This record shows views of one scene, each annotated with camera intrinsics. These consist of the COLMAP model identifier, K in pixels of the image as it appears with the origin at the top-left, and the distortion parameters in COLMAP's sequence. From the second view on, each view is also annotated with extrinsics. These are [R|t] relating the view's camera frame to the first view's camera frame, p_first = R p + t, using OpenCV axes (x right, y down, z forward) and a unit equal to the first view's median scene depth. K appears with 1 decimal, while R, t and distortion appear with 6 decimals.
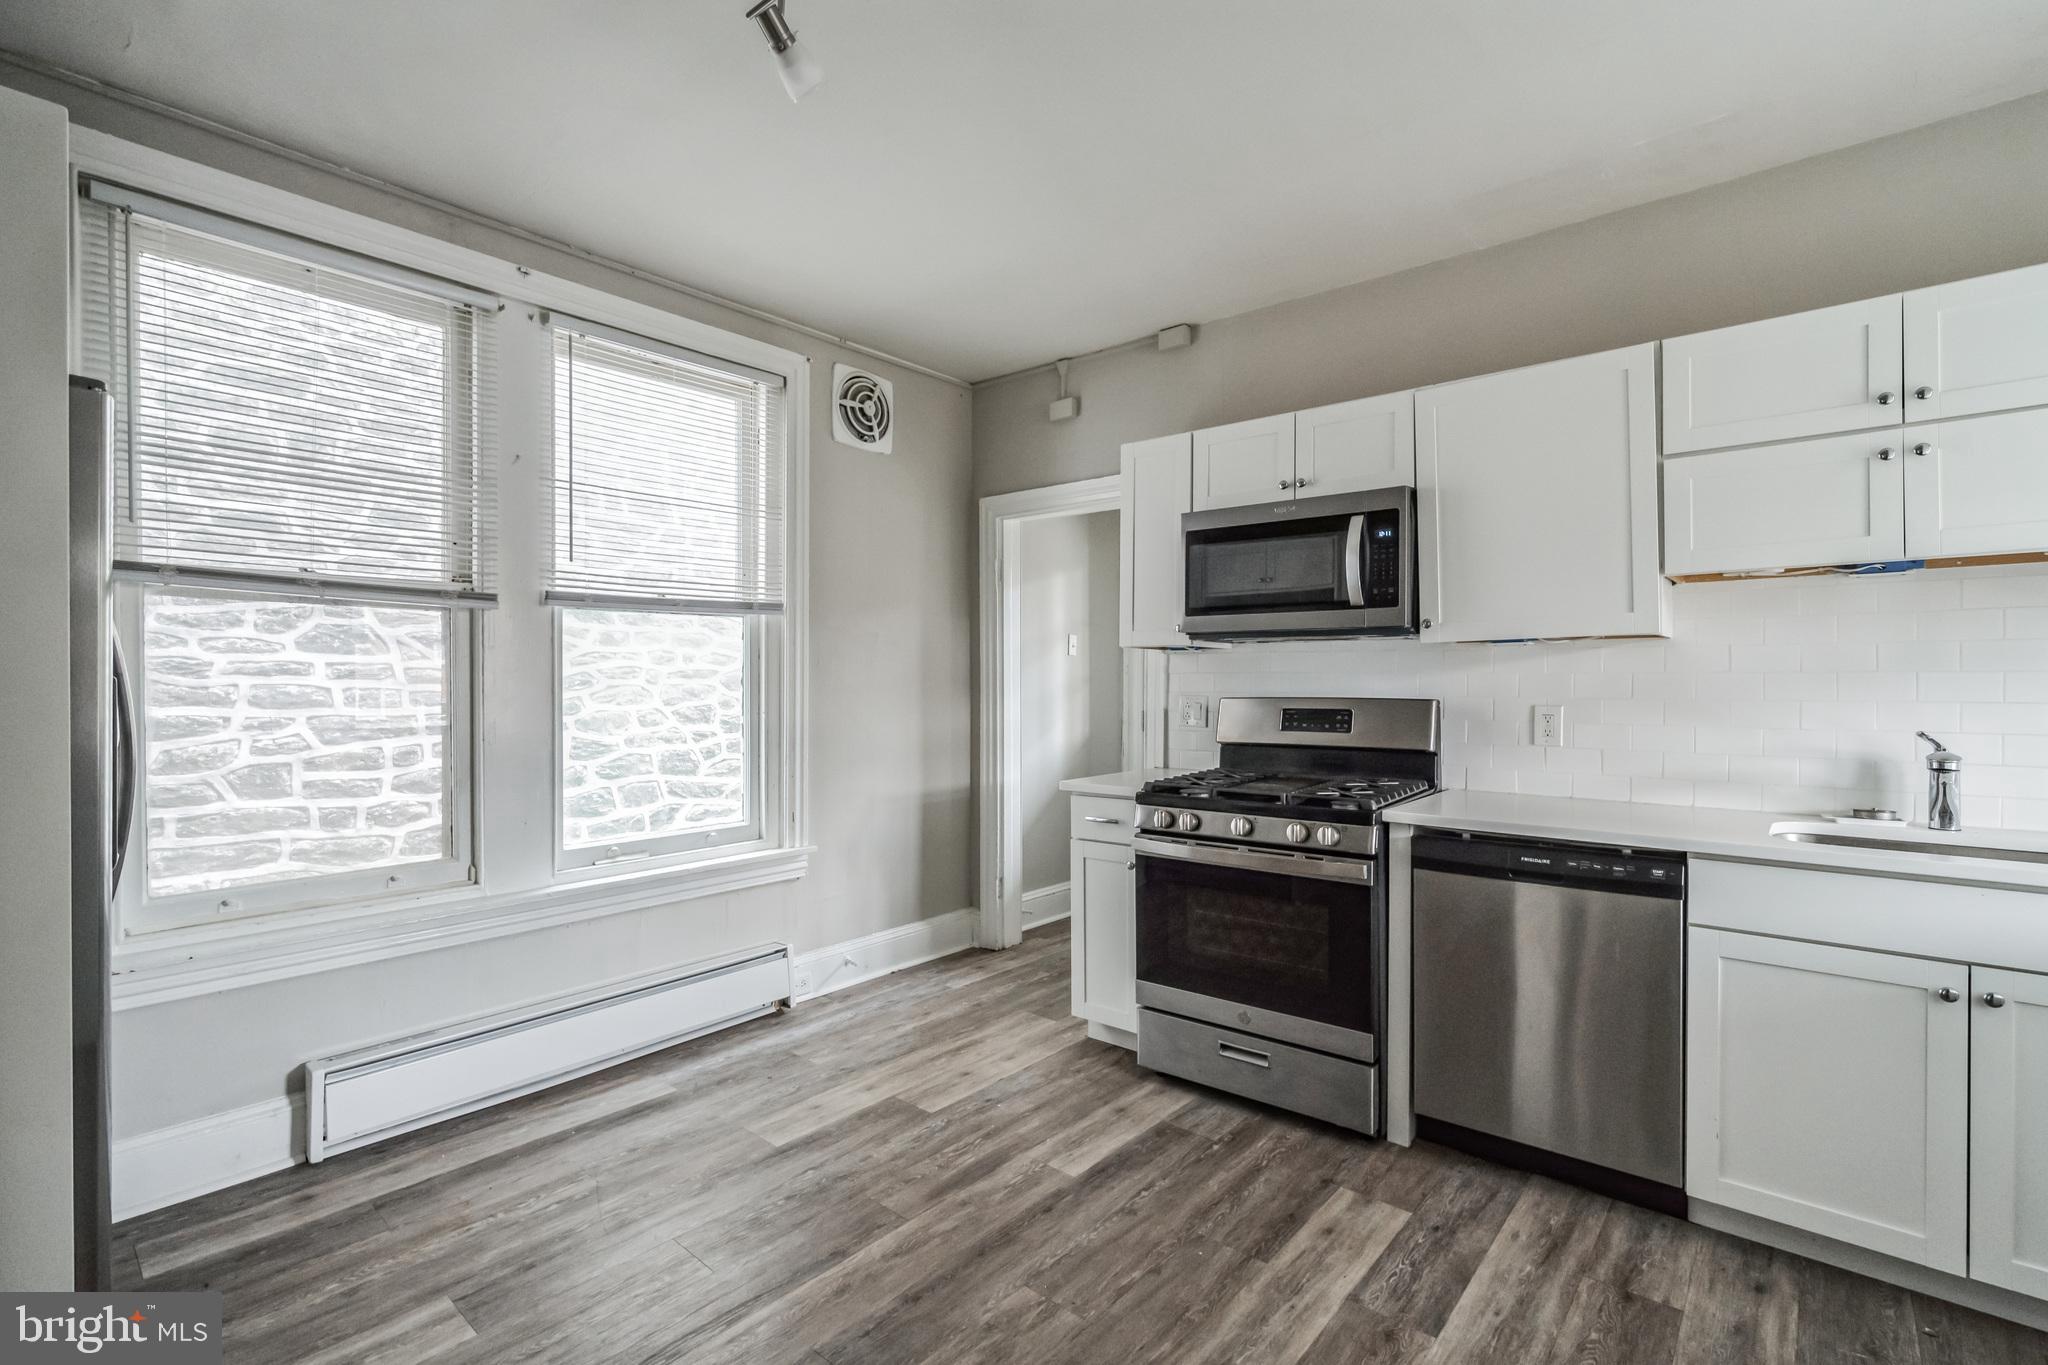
lens RADIAL K [[934.8, 0, 1017.8], [0, 934.8, 677.0], [0, 0, 1]] dist [-0.014001, 0.003365]
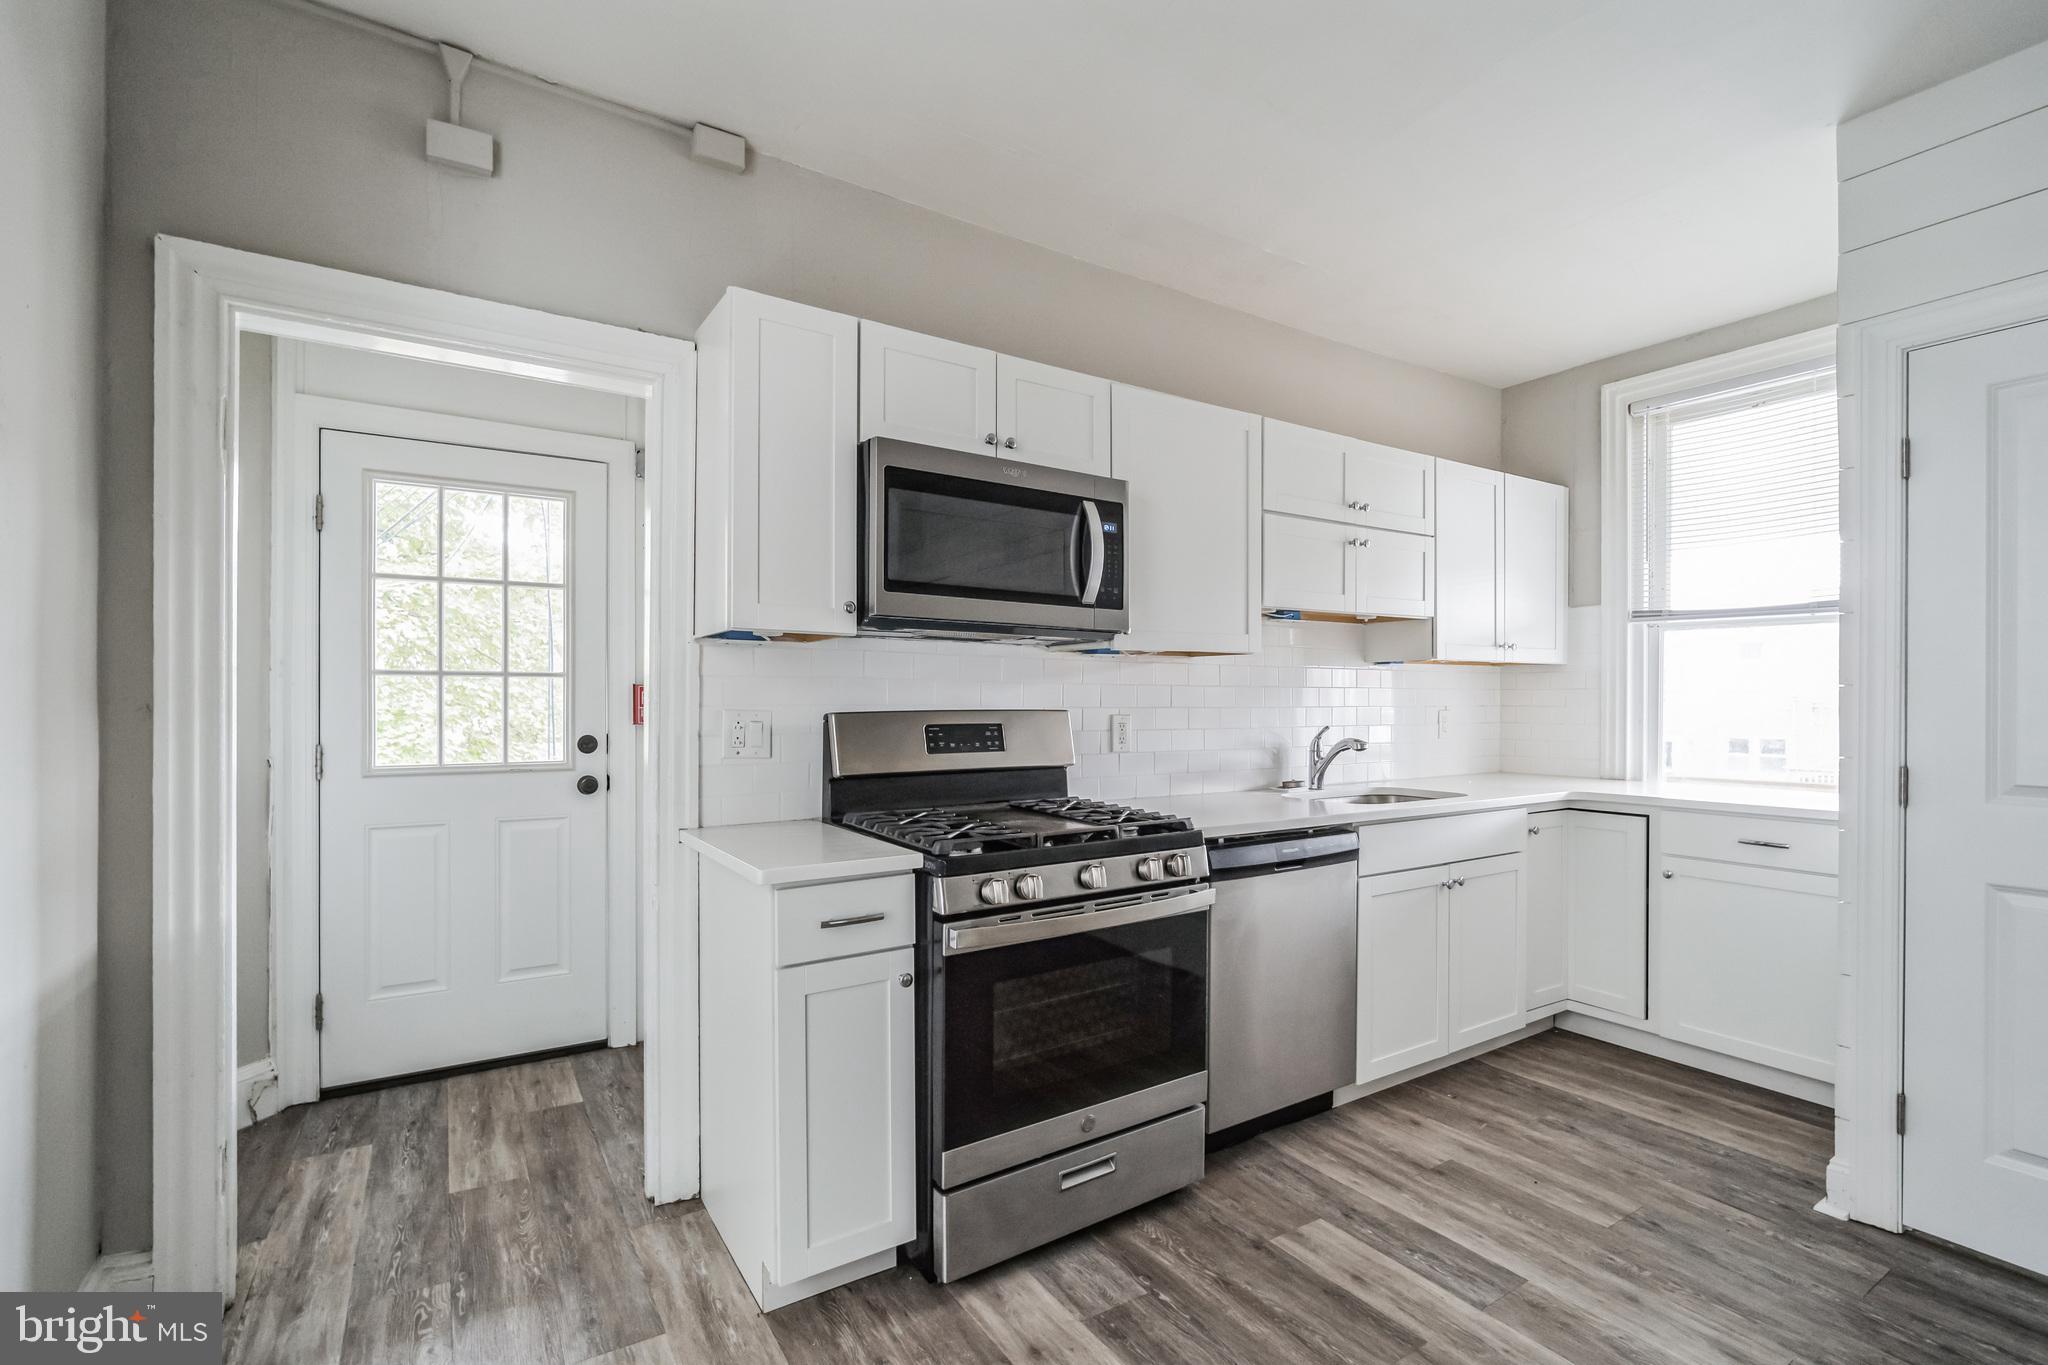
lens RADIAL K [[934.8, 0, 1024.2], [0, 934.8, 703.5], [0, 0, 1]] dist [-0.014001, 0.003365]
pose [[0.278514, 0.001152, 0.960431, -0.541375], [-0.003017, 0.999995, -0.000324, 0.019700], [-0.960427, -0.002807, 0.278517, 0.885952]]
